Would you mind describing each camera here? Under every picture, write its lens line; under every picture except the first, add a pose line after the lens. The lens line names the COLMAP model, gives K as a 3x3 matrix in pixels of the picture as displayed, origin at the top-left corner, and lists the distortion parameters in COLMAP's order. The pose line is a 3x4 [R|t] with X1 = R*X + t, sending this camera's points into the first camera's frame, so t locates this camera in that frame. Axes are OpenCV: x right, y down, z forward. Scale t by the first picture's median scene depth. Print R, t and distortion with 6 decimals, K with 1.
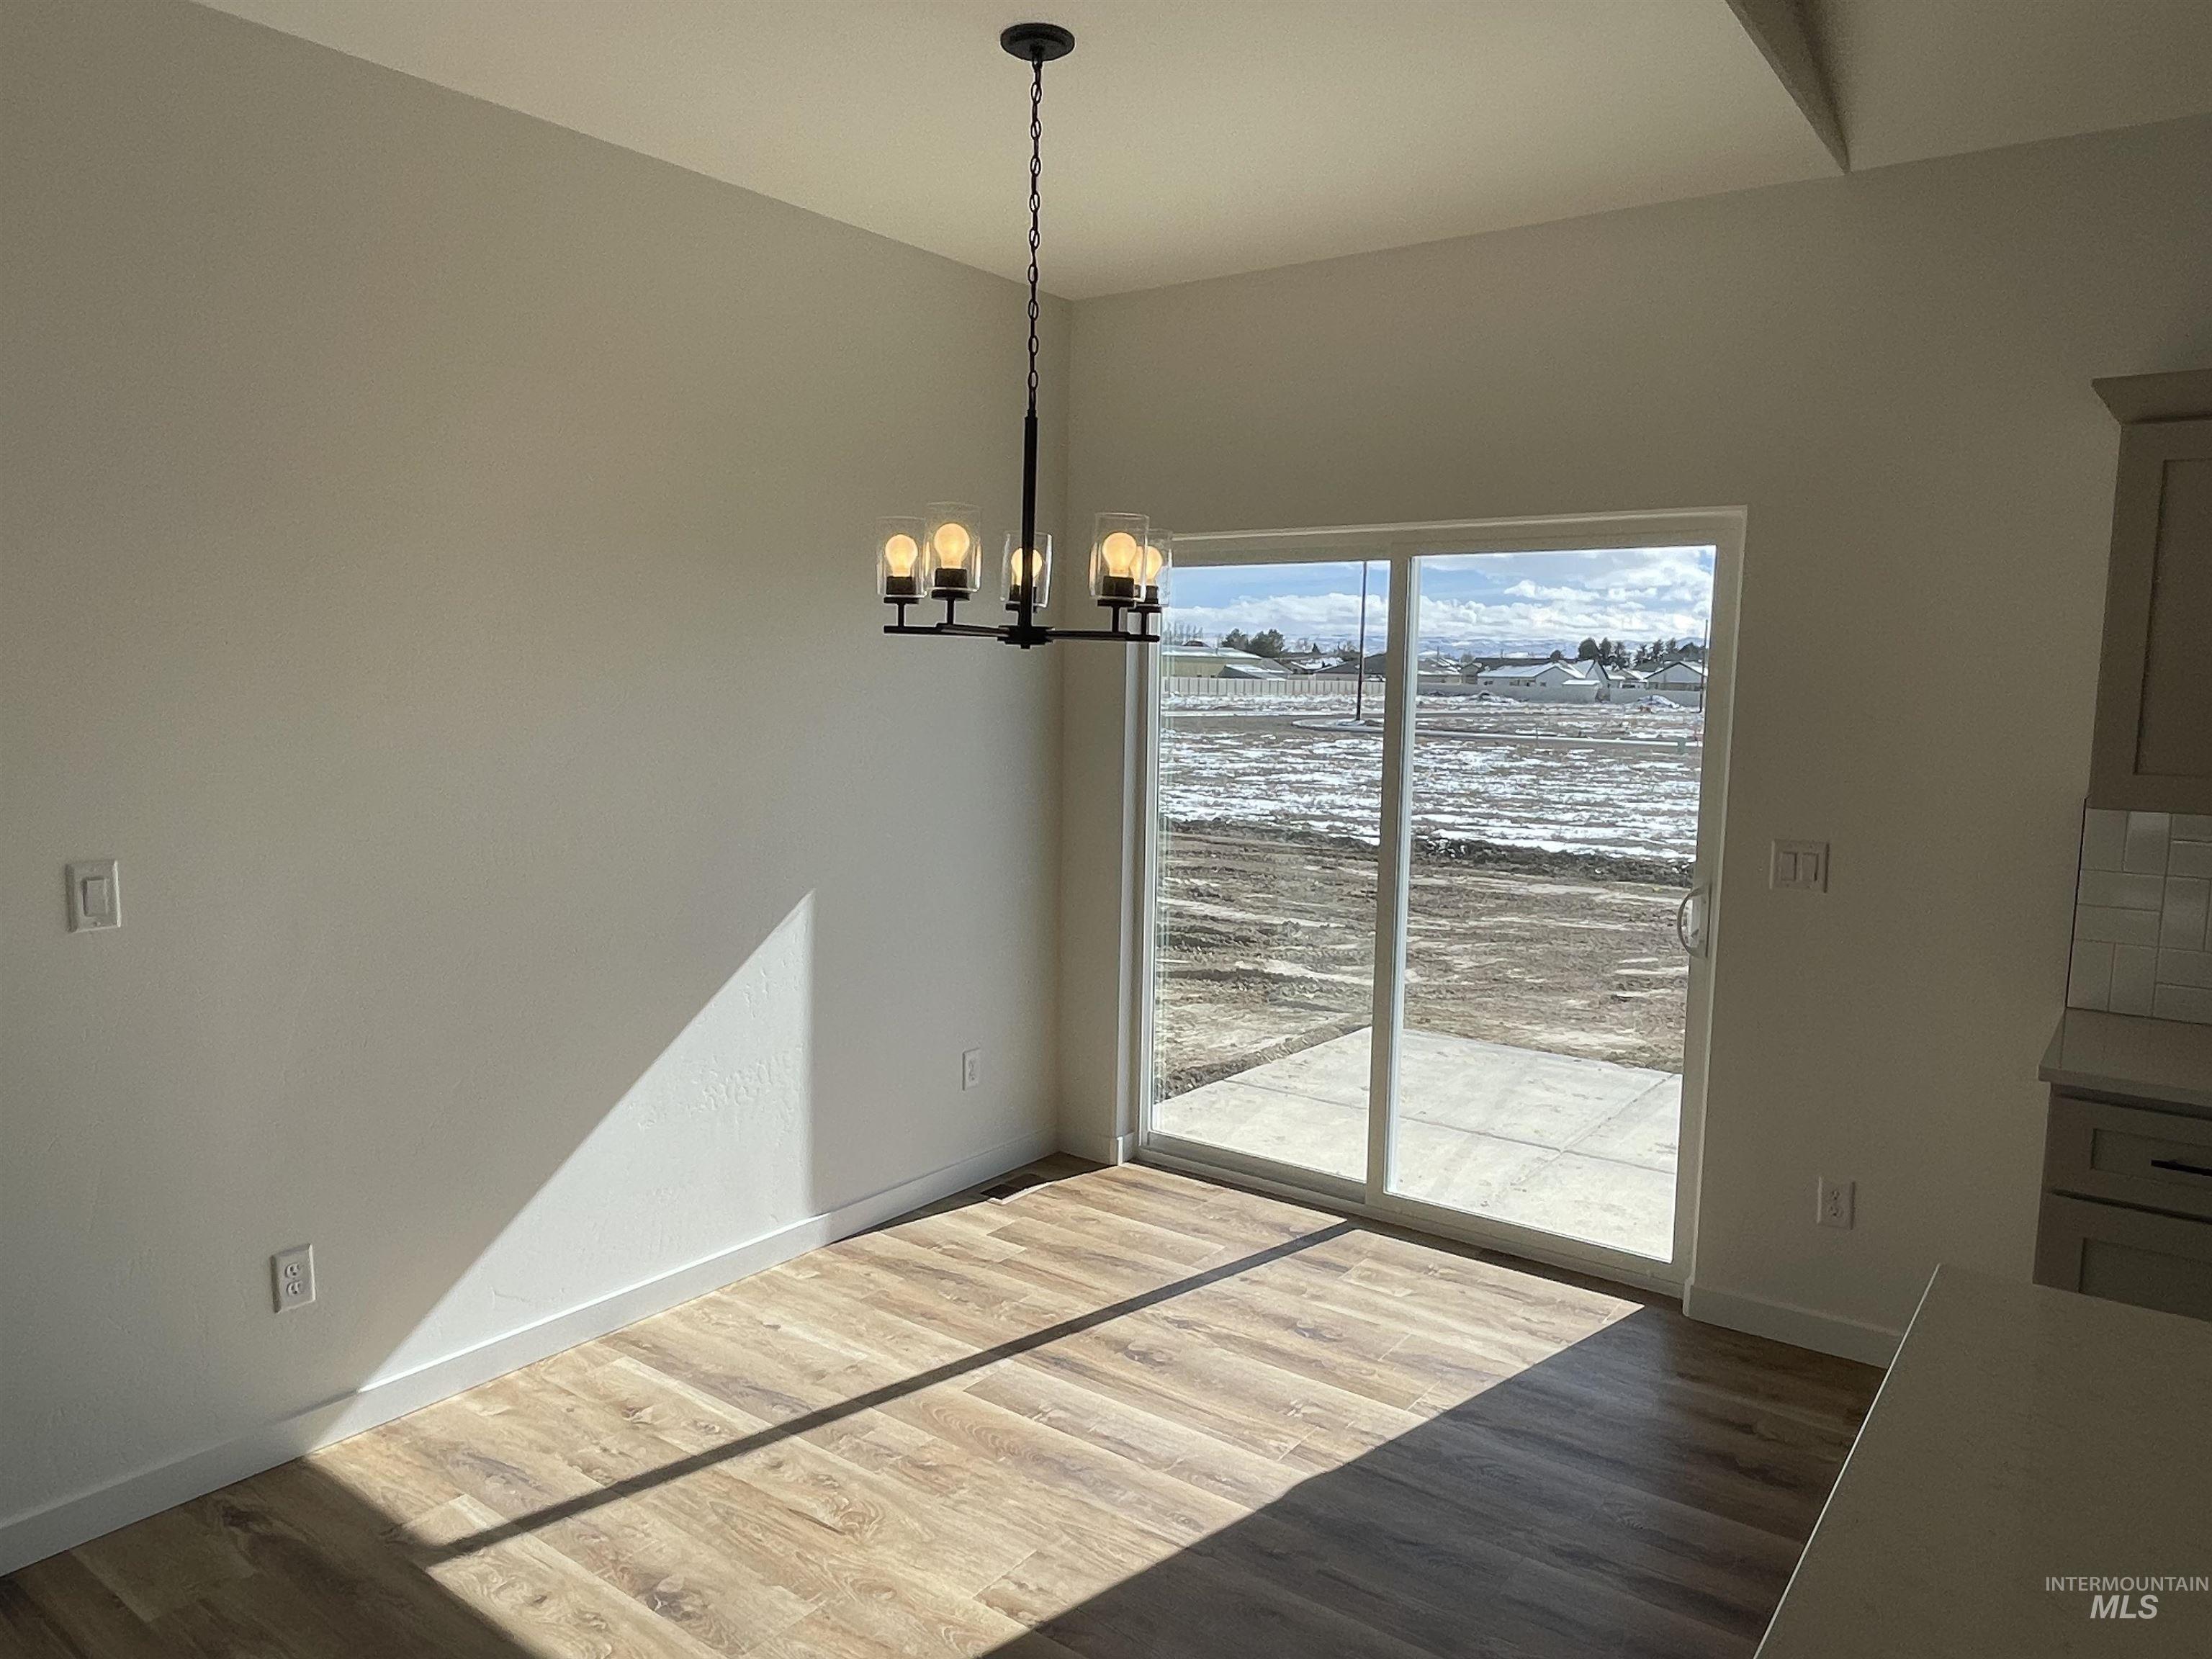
lens RADIAL K [[1482.6, 0, 1097.4], [0, 1482.6, 819.3], [0, 0, 1]] dist [0.017037, -0.012272]
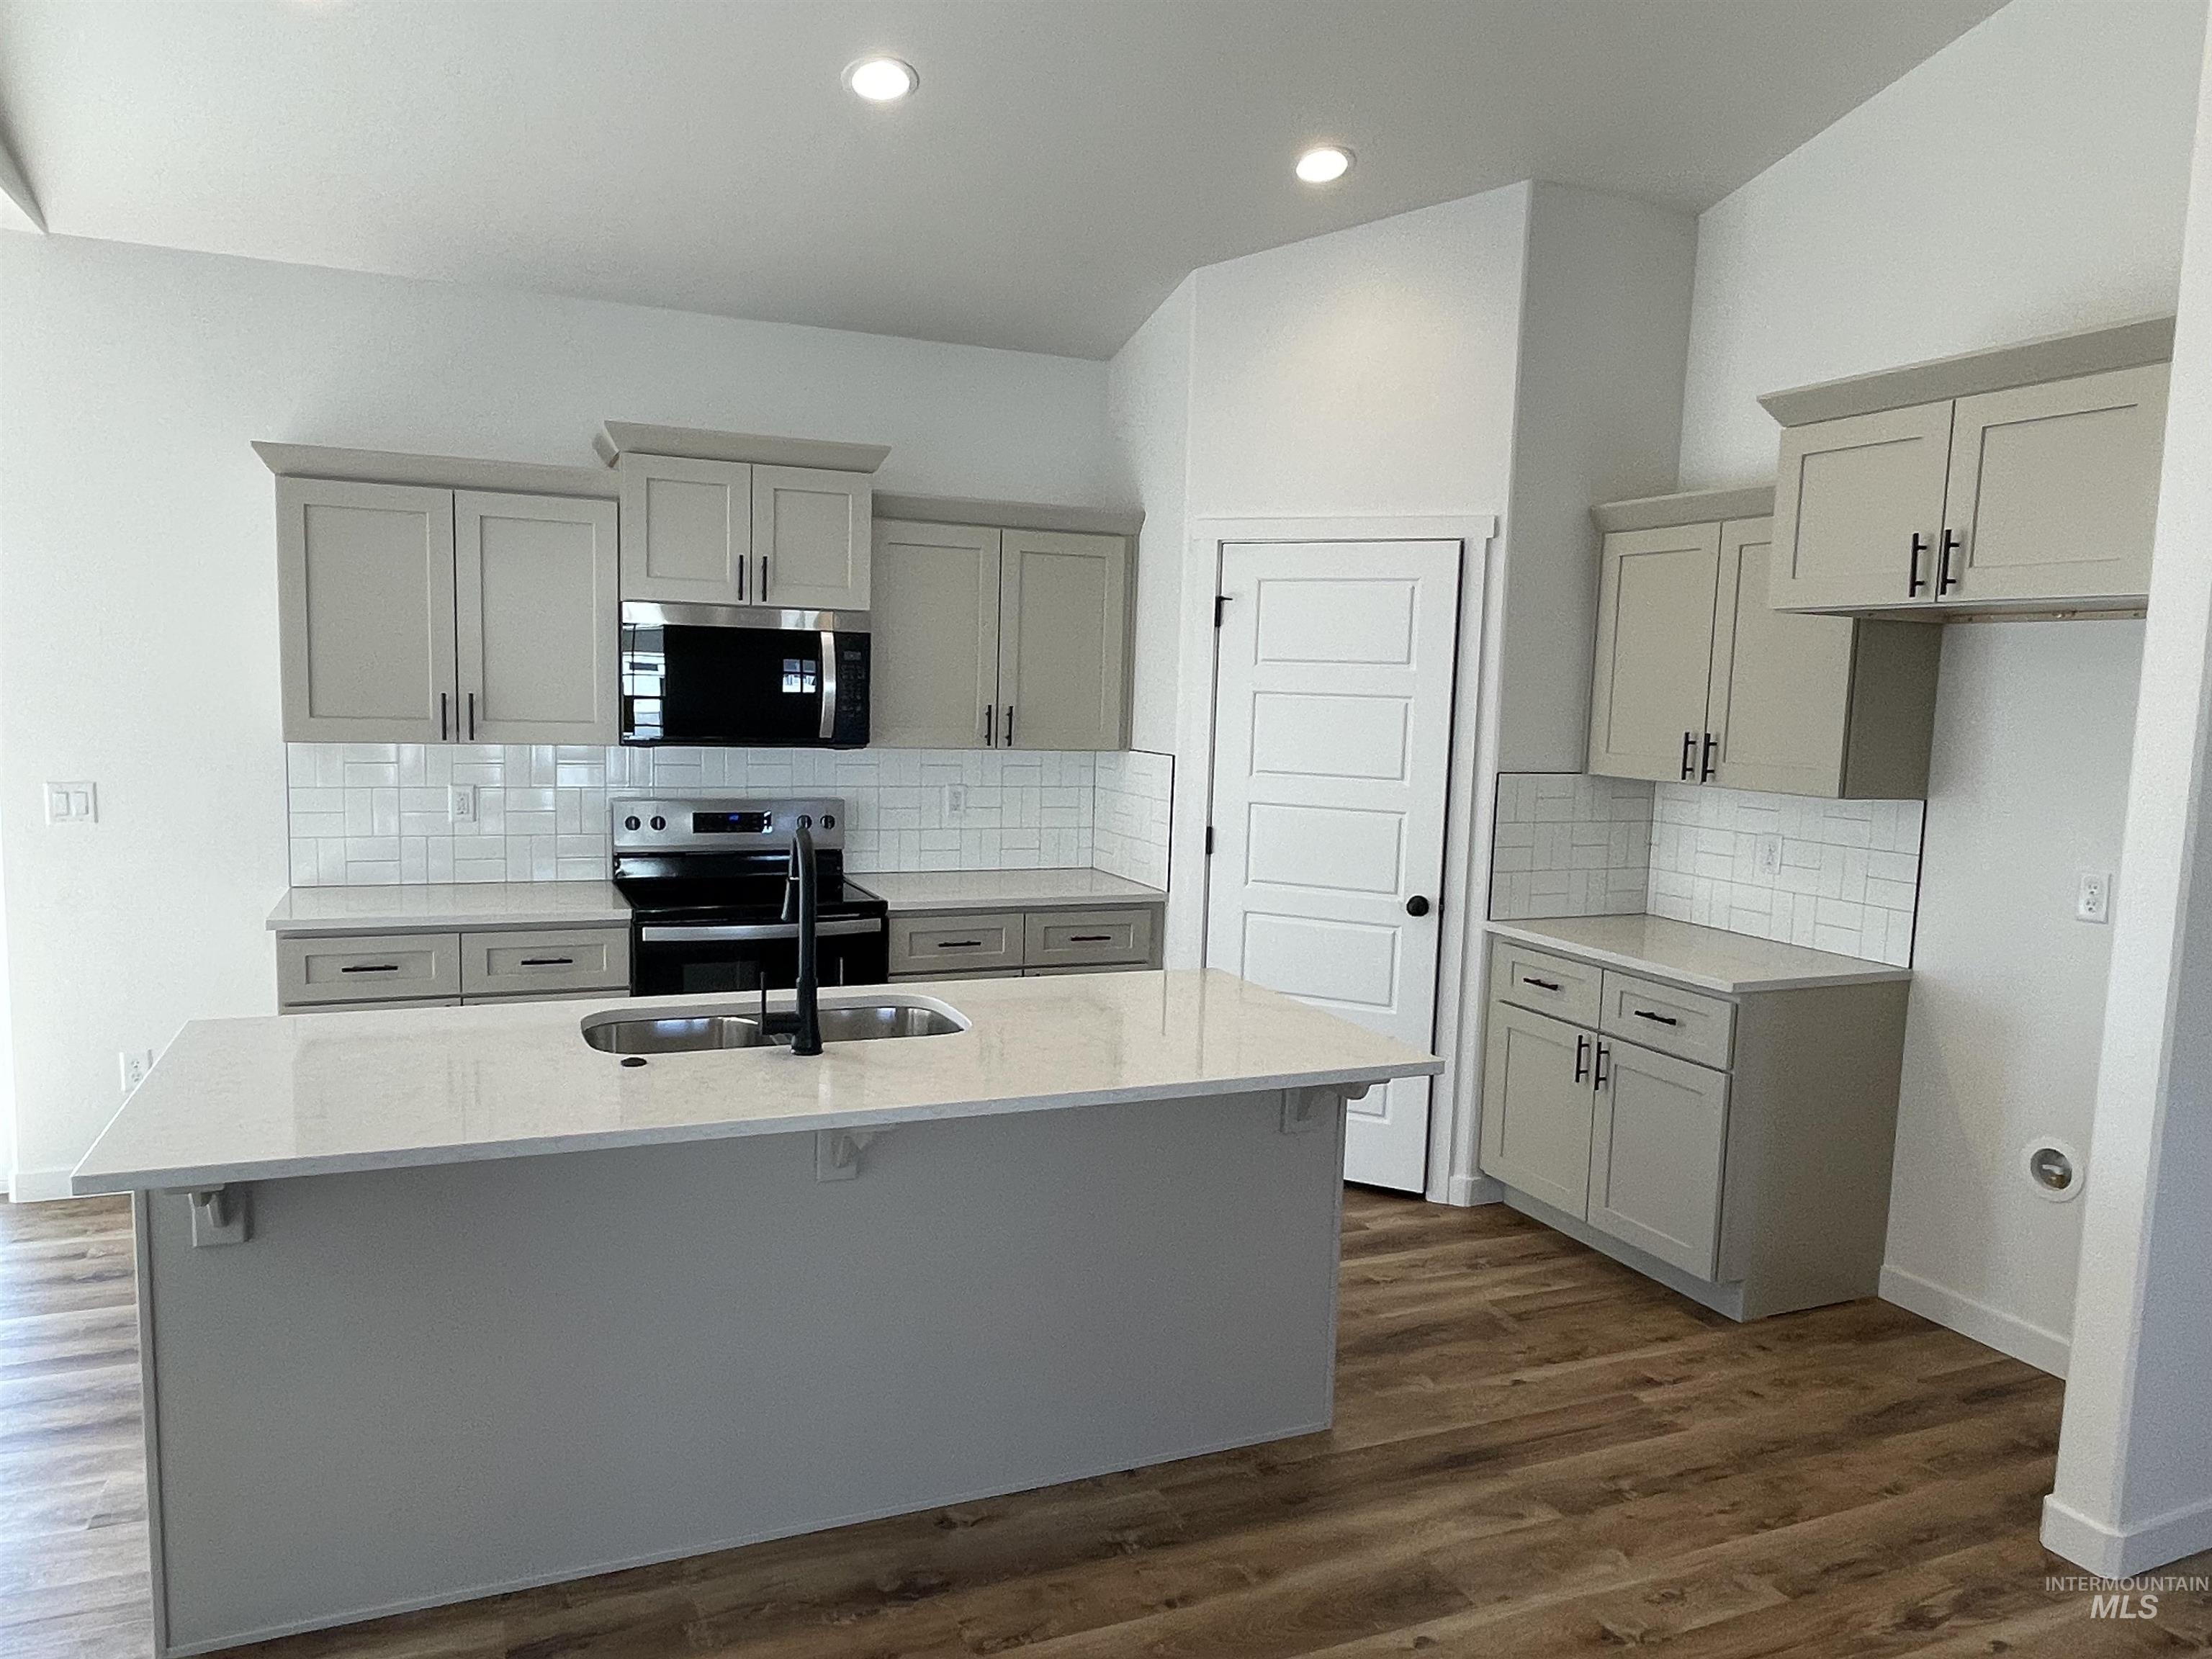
lens RADIAL K [[1482.6, 0, 1087.5], [0, 1482.6, 851.5], [0, 0, 1]] dist [0.017037, -0.012272]
pose [[0.506698, -0.106567, 0.855512, -0.169644], [0.067994, 0.994180, 0.083570, 0.027874], [-0.859438, 0.015825, 0.510995, -0.370063]]
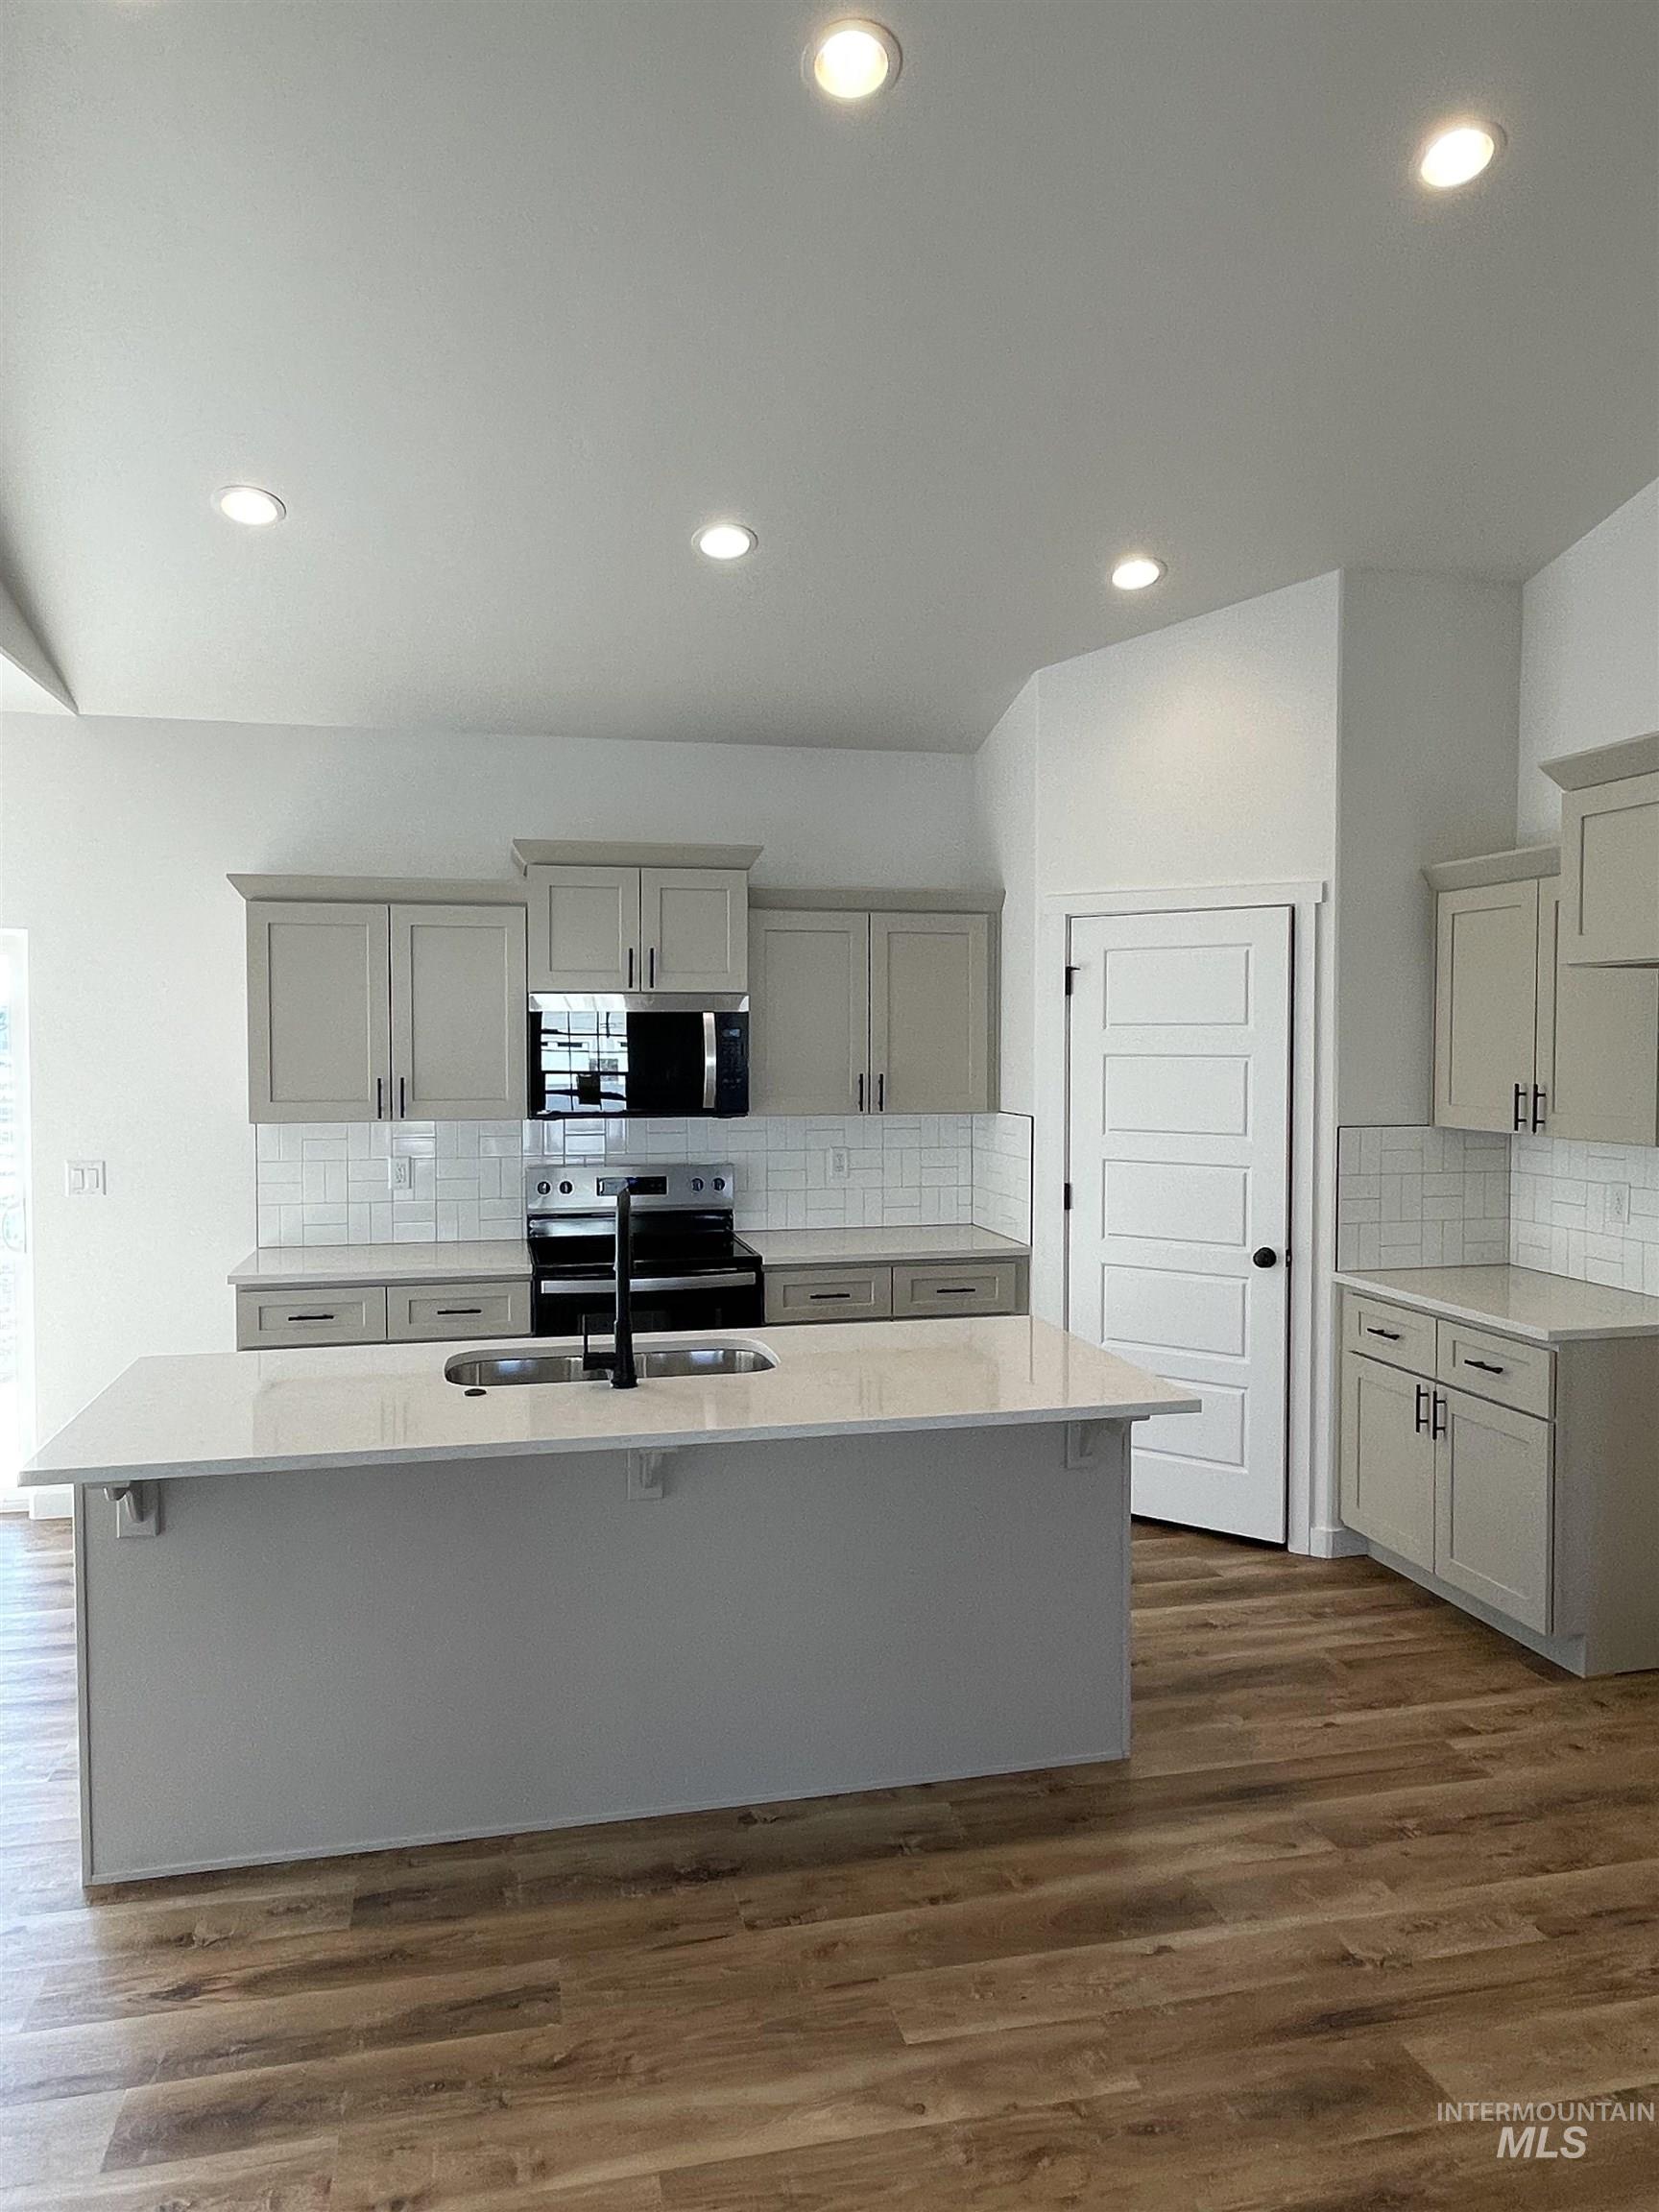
lens RADIAL K [[1482.6, 0, 828.0], [0, 1482.6, 1094.2], [0, 0, 1]] dist [0.017037, -0.012272]
pose [[0.643053, -0.053832, 0.763927, -0.185878], [0.093132, 0.995620, -0.008238, 0.031798], [-0.760138, 0.076444, 0.645250, -0.548801]]
